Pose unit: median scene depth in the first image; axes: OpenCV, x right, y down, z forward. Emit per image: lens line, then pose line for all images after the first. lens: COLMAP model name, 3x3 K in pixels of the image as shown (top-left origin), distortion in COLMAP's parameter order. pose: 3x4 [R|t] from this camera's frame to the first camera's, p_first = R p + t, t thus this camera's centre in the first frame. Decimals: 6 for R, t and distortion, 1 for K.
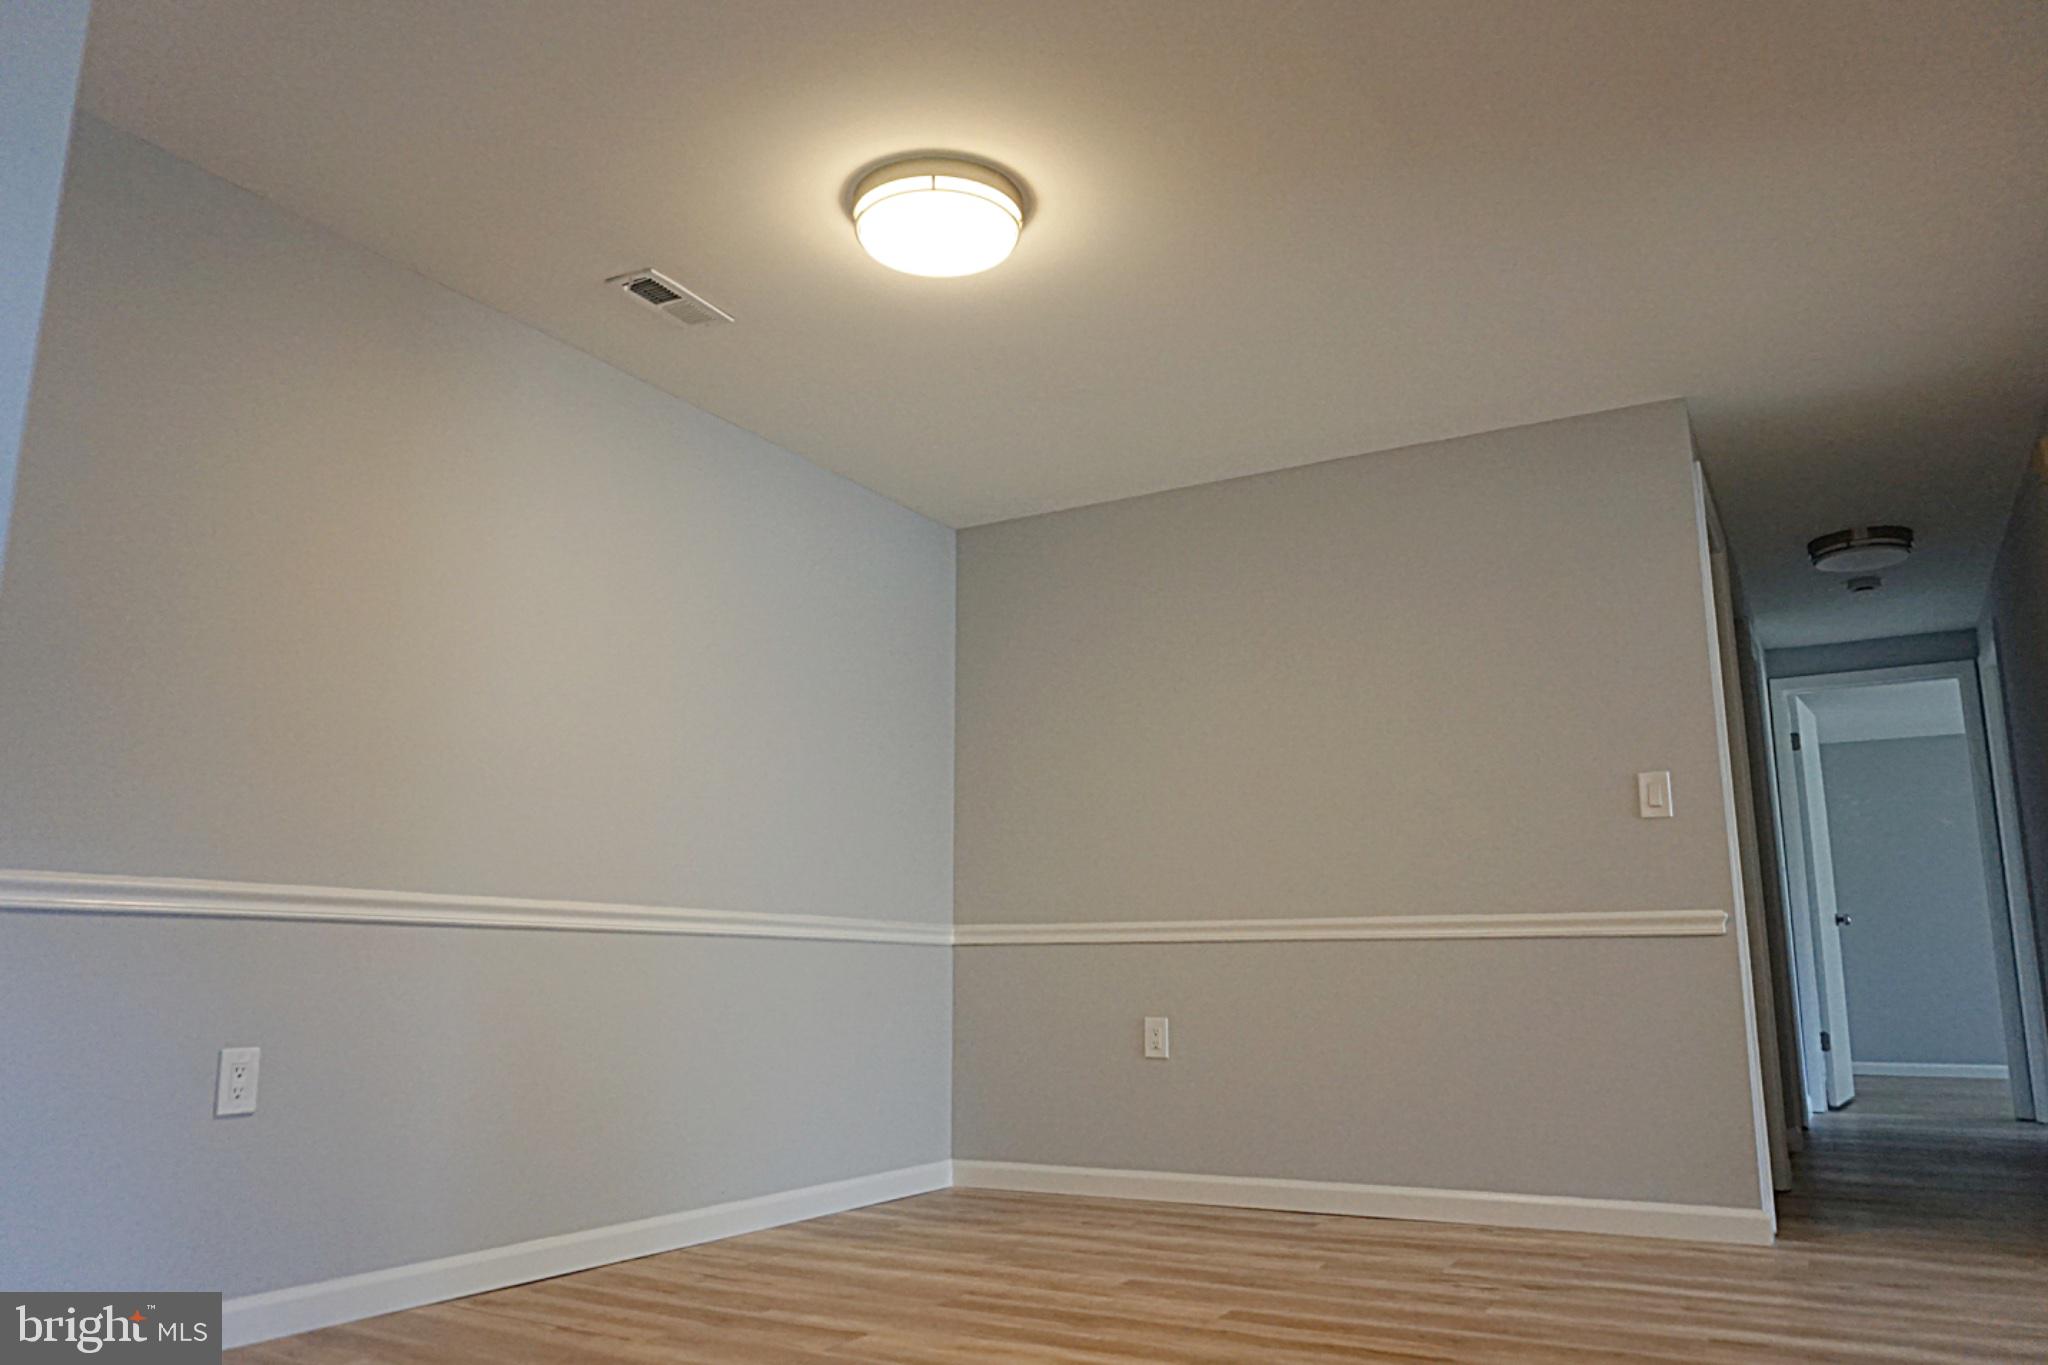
lens RADIAL K [[1428.8, 0, 1021.7], [0, 1428.8, 685.3], [0, 0, 1]] dist [-0.042368, 0.031218]
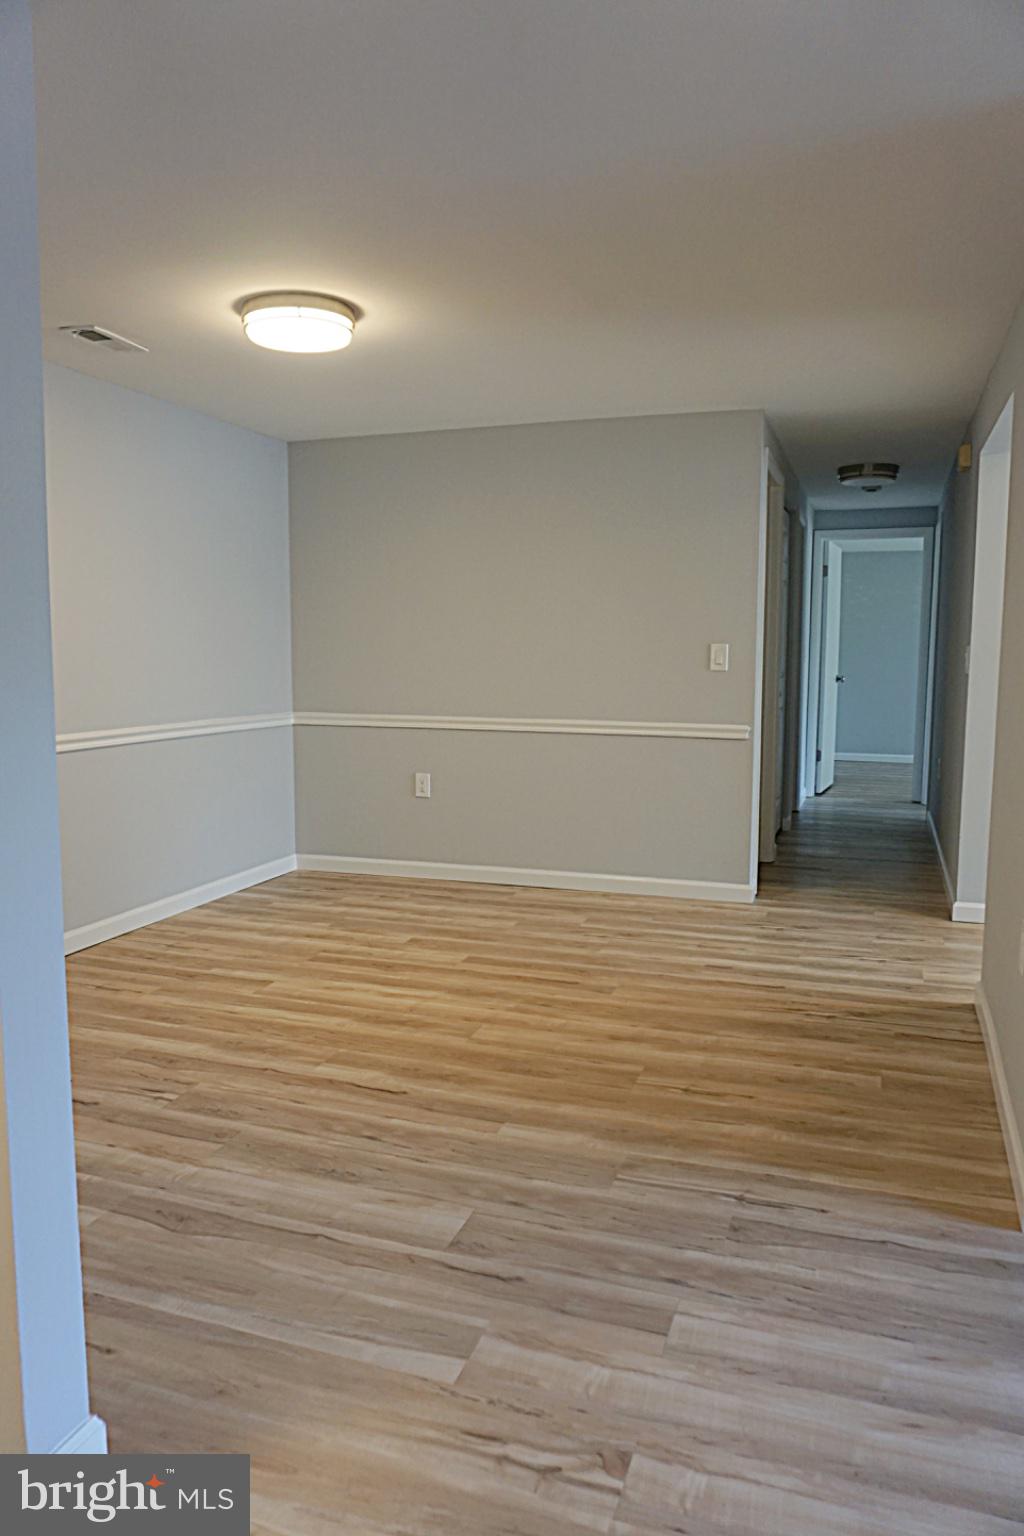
lens RADIAL K [[1058.8, 0, 509.1], [0, 1058.8, 779.2], [0, 0, 1]] dist [-0.051078, 0.005850]
pose [[0.982044, -0.019074, 0.187683, -0.049161], [-0.040984, 0.949543, 0.310949, -0.190527], [-0.184144, -0.313058, 0.931711, -0.208016]]
